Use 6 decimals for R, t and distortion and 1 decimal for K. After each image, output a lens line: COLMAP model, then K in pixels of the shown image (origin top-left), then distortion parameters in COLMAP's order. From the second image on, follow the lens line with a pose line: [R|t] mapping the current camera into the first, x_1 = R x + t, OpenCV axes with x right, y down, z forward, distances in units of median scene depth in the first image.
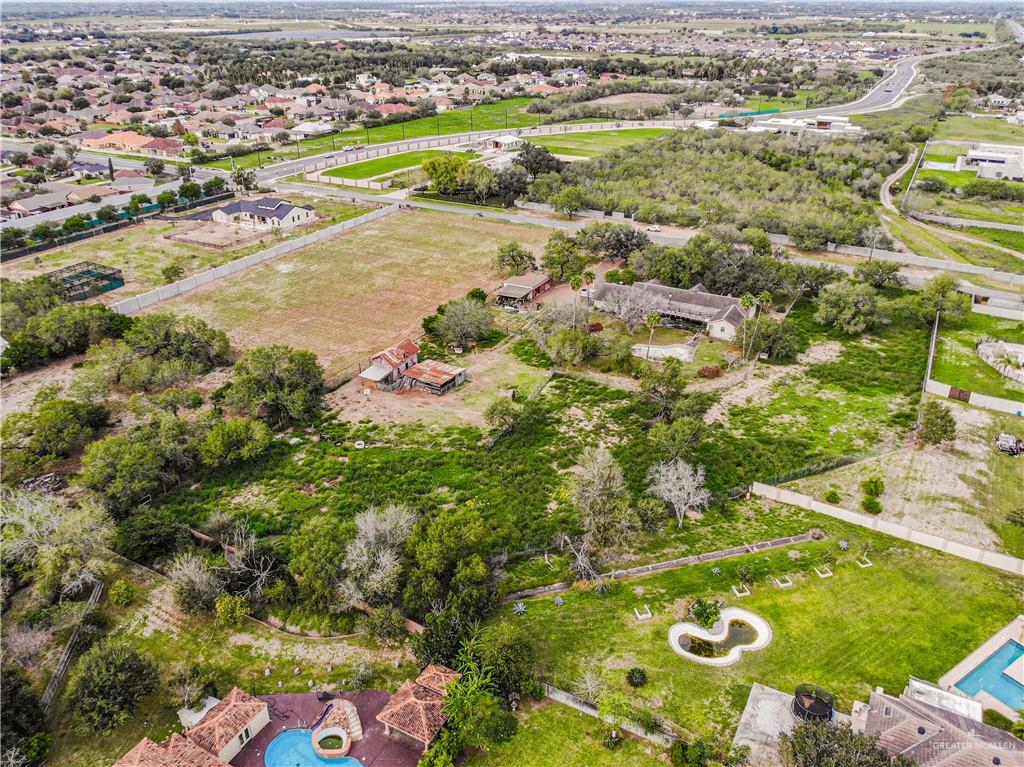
lens RADIAL K [[775.4, 0, 515.4], [0, 775.4, 385.7], [0, 0, 1]] dist [-0.008015, 0.001821]
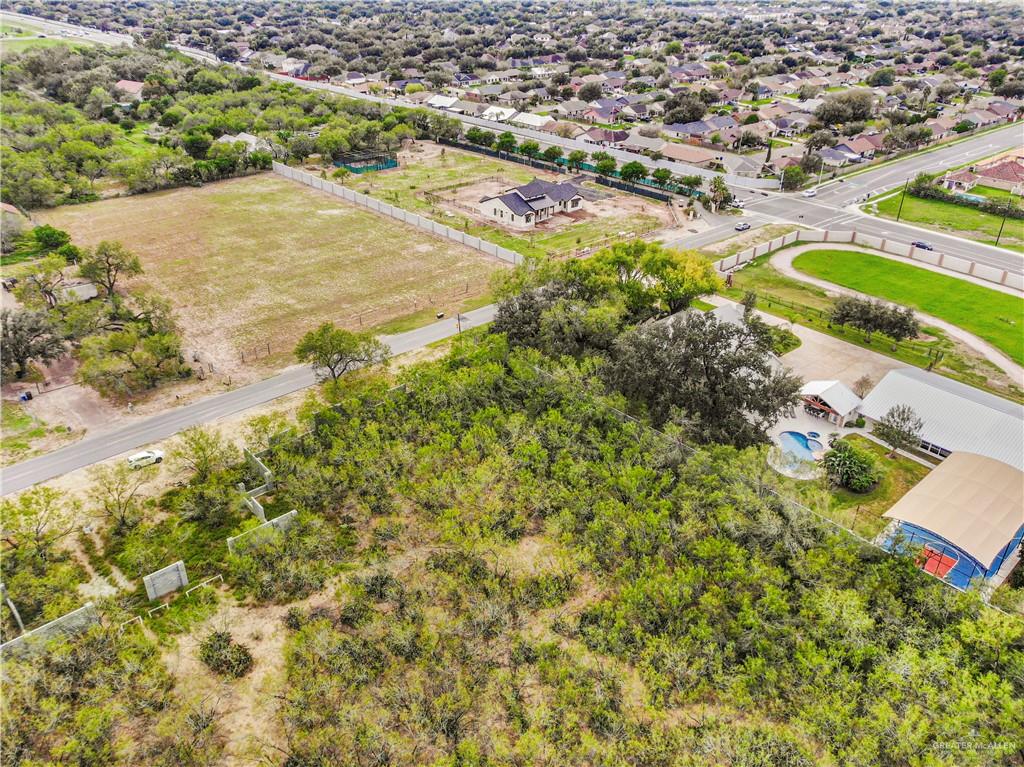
lens RADIAL K [[760.4, 0, 514.9], [0, 760.4, 387.3], [0, 0, 1]] dist [-0.009101, 0.000173]
pose [[-0.325800, 0.458783, -0.826664, 0.636608], [-0.440110, 0.700260, 0.562085, -0.803567], [0.836754, 0.546950, -0.026230, 1.720571]]
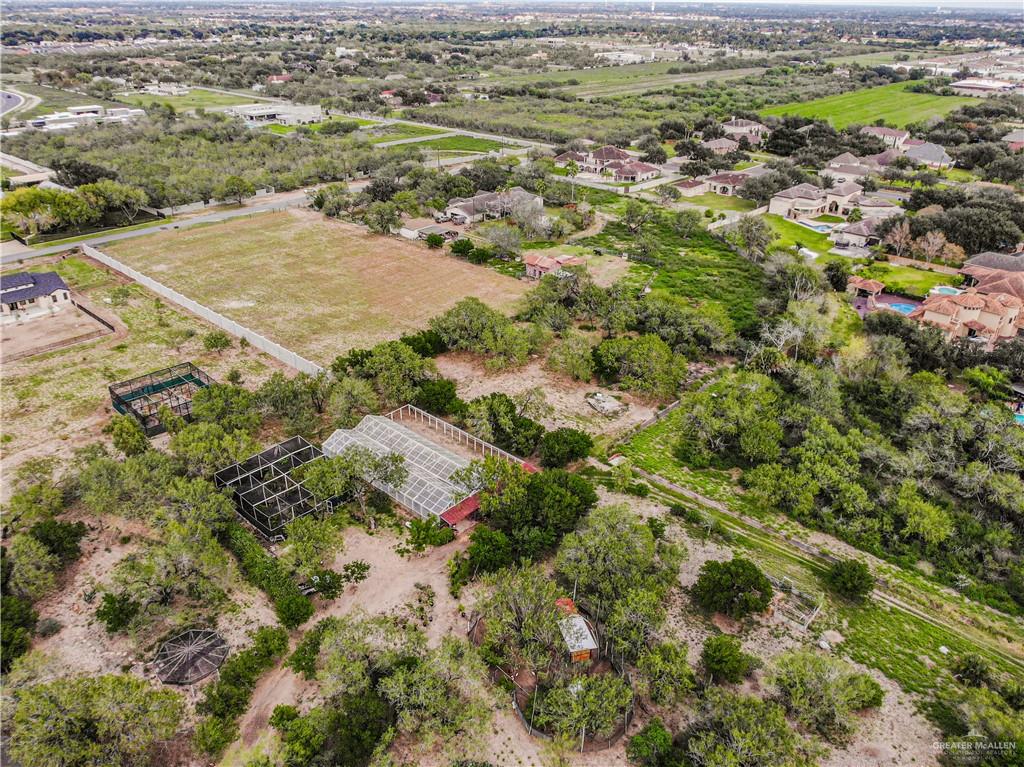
lens RADIAL K [[760.4, 0, 514.9], [0, 760.4, 387.3], [0, 0, 1]] dist [-0.009101, 0.000173]
pose [[0.241243, -0.444175, 0.862850, -1.288216], [0.428299, 0.846567, 0.316045, -0.271082], [-0.870840, 0.293314, 0.394468, 0.551243]]
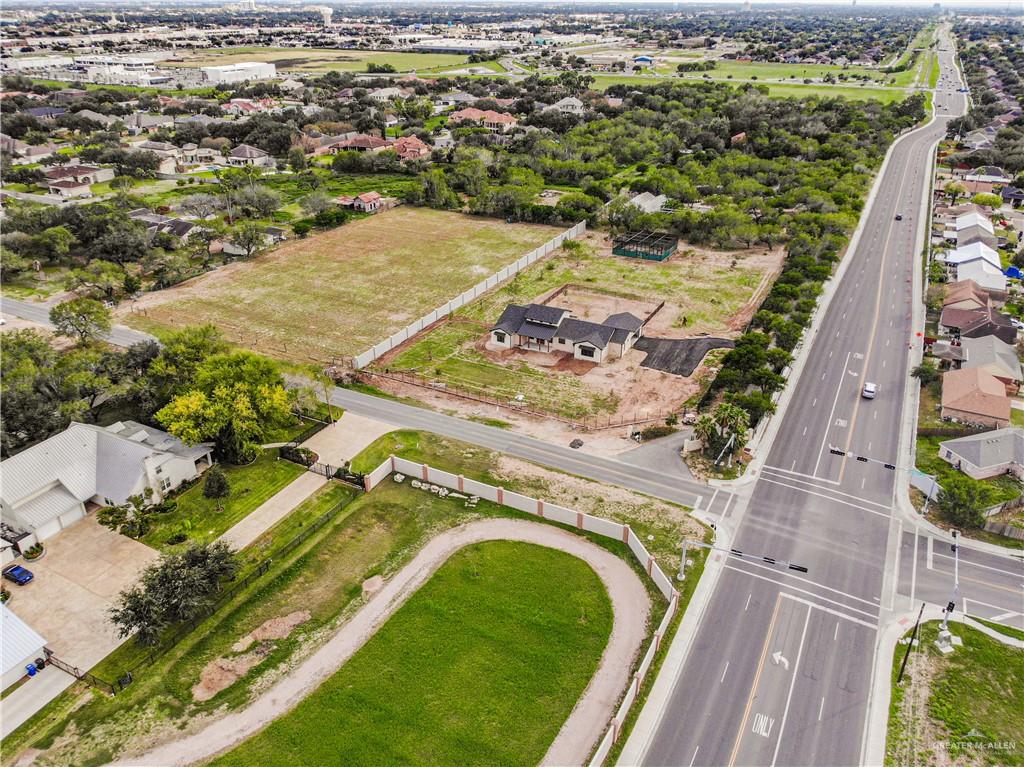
lens RADIAL K [[759.3, 0, 514.7], [0, 759.3, 382.1], [0, 0, 1]] dist [-0.007612, 0.000125]
pose [[-0.999671, 0.006108, -0.024894, -0.411875], [-0.016496, 0.590044, 0.807203, -1.094755], [0.019618, 0.807348, -0.589749, 2.181640]]
